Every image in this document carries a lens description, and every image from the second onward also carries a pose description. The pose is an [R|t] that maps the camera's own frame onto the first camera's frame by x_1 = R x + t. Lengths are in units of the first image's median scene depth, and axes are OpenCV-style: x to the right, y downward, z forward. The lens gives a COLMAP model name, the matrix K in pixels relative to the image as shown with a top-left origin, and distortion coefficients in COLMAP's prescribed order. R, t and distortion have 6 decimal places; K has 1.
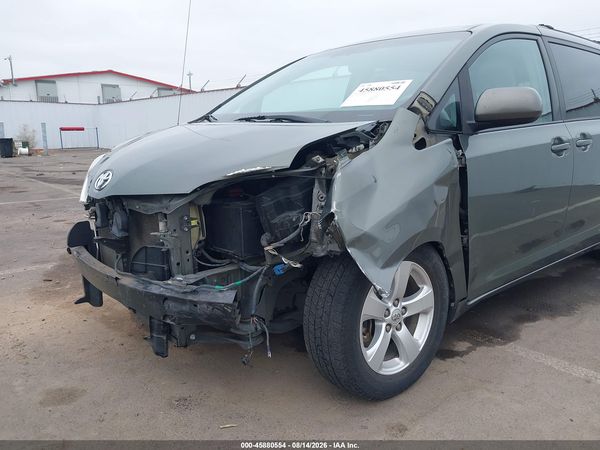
lens RADIAL K [[448.6, 0, 300.0], [0, 448.6, 225.0], [0, 0, 1]] dist [0.228697, -0.260831]
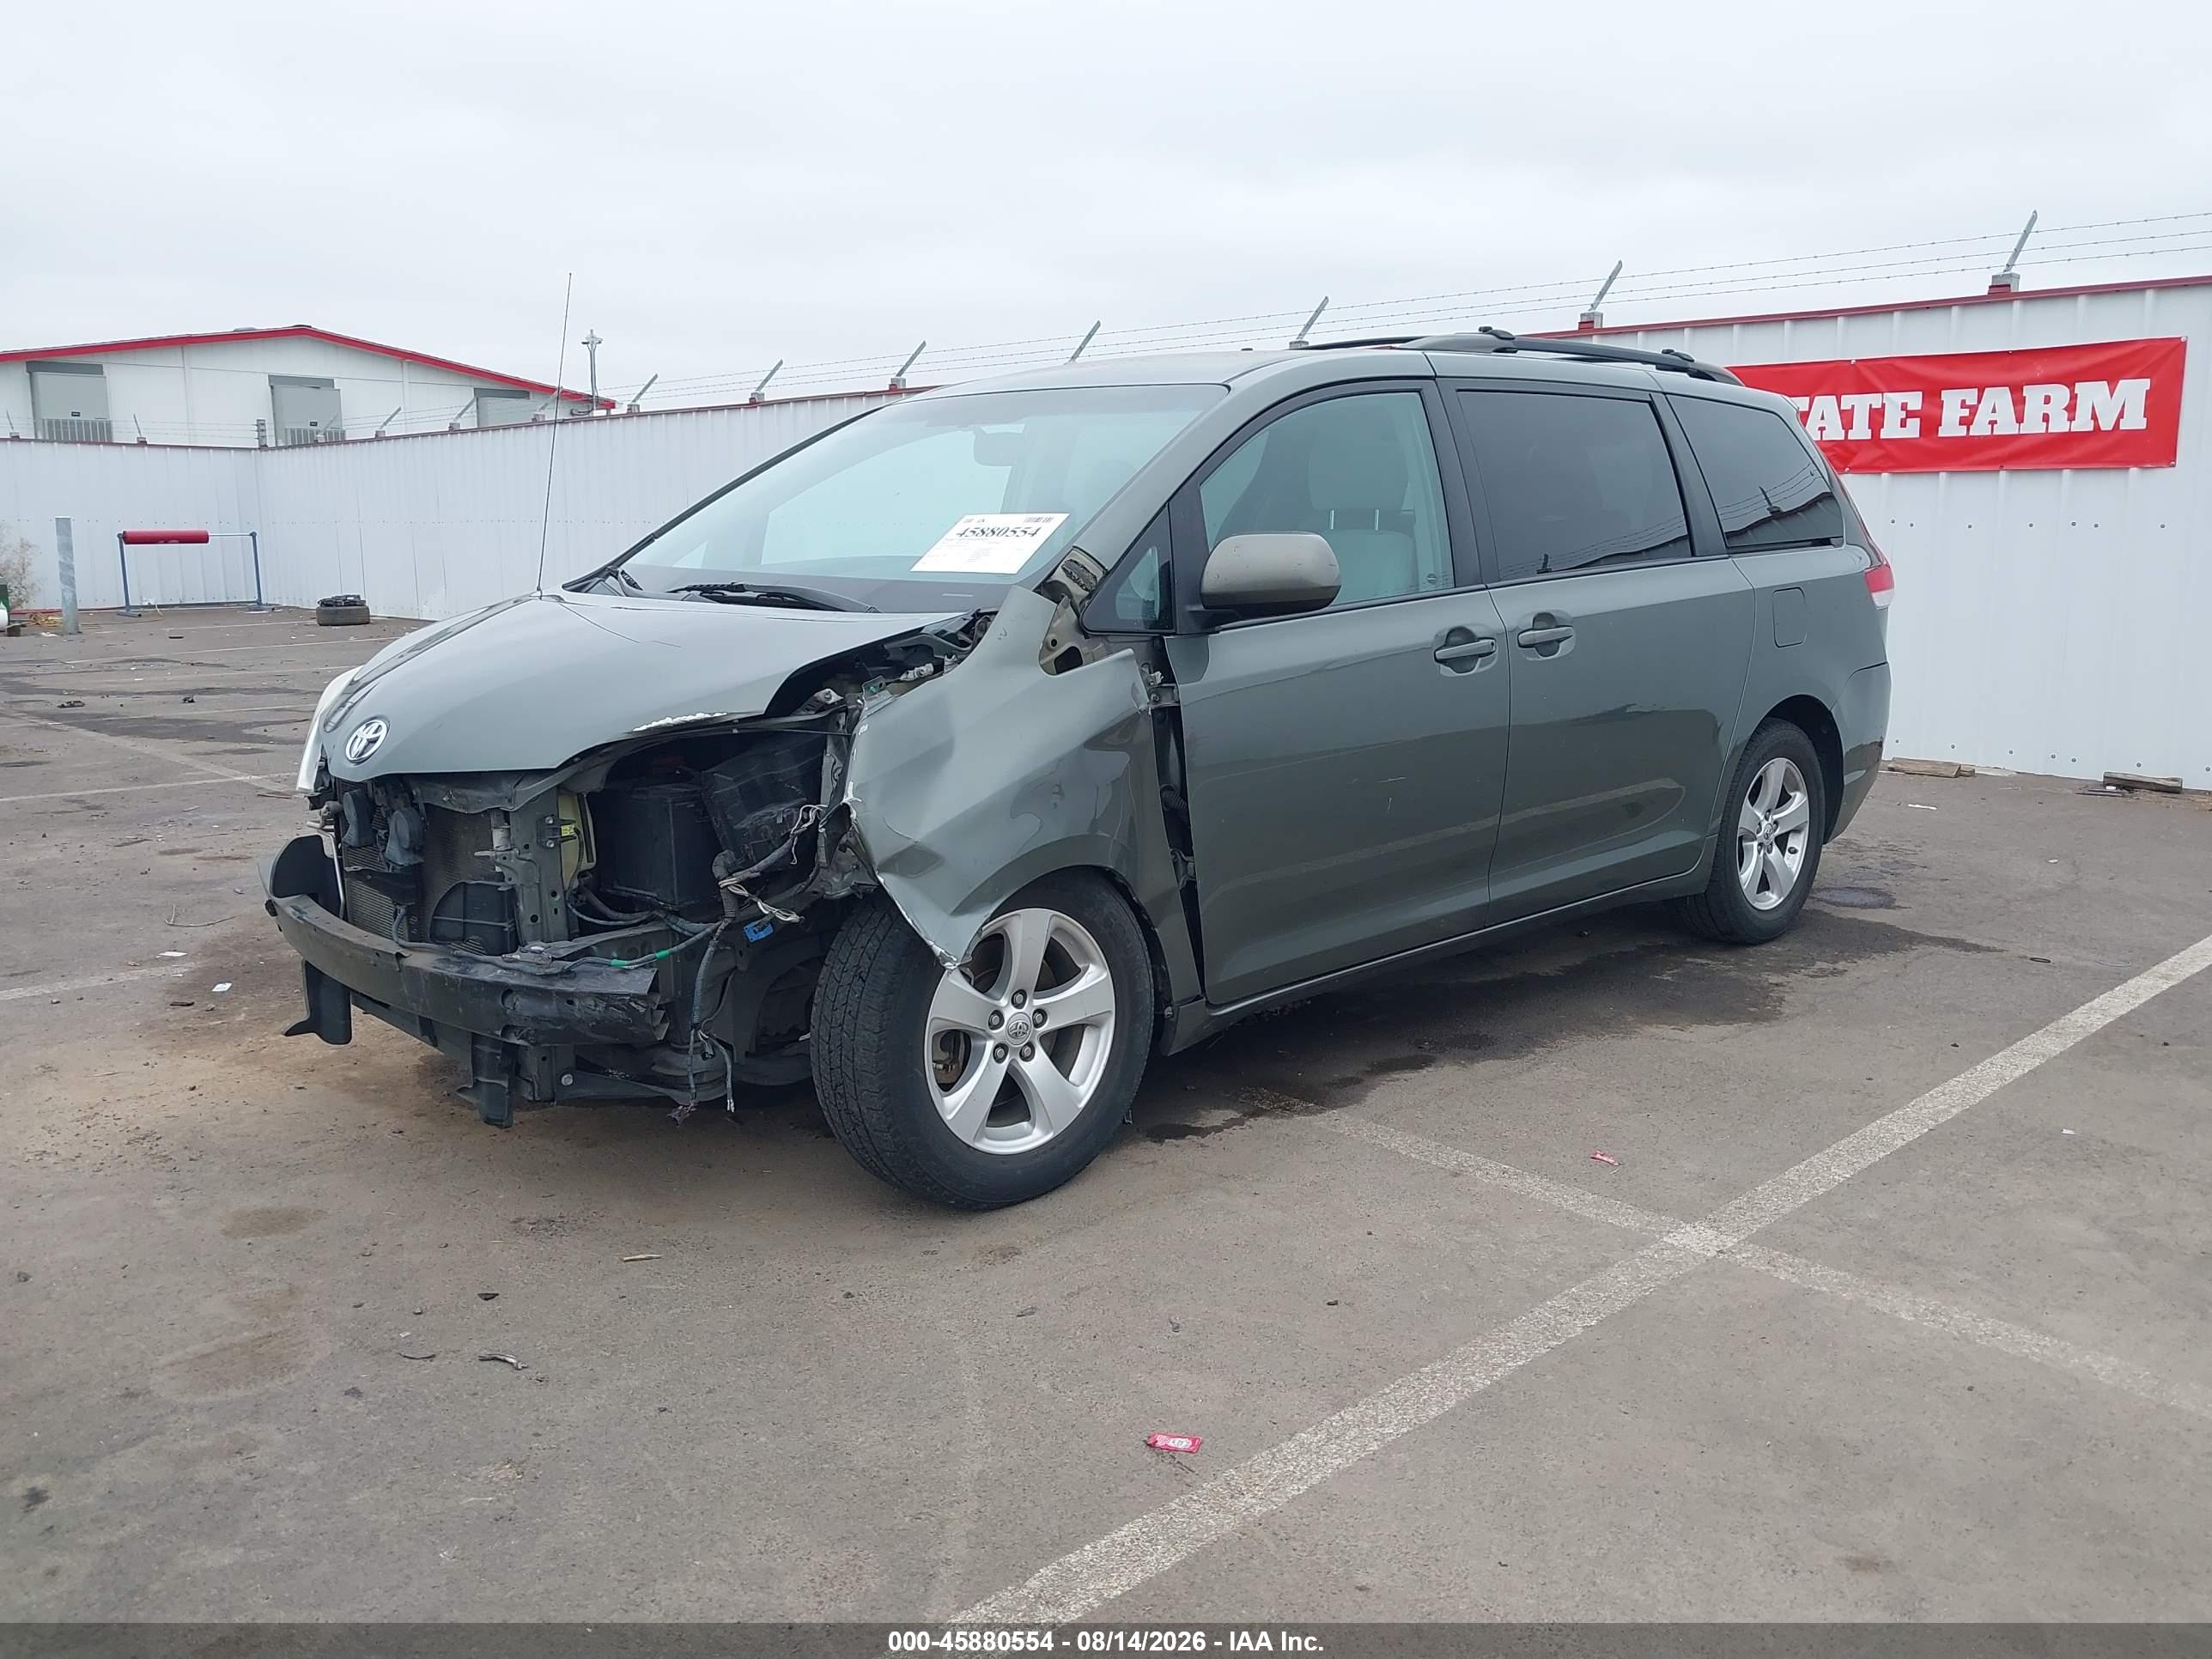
lens RADIAL K [[1818.0, 0, 1110.6], [0, 1818.0, 818.4], [0, 0, 1]] dist [0.237917, -0.257508]
pose [[0.999468, -0.010251, 0.030977, 0.243963], [0.011314, 0.999346, -0.034348, 0.049552], [-0.030605, 0.034680, 0.998930, -0.847303]]
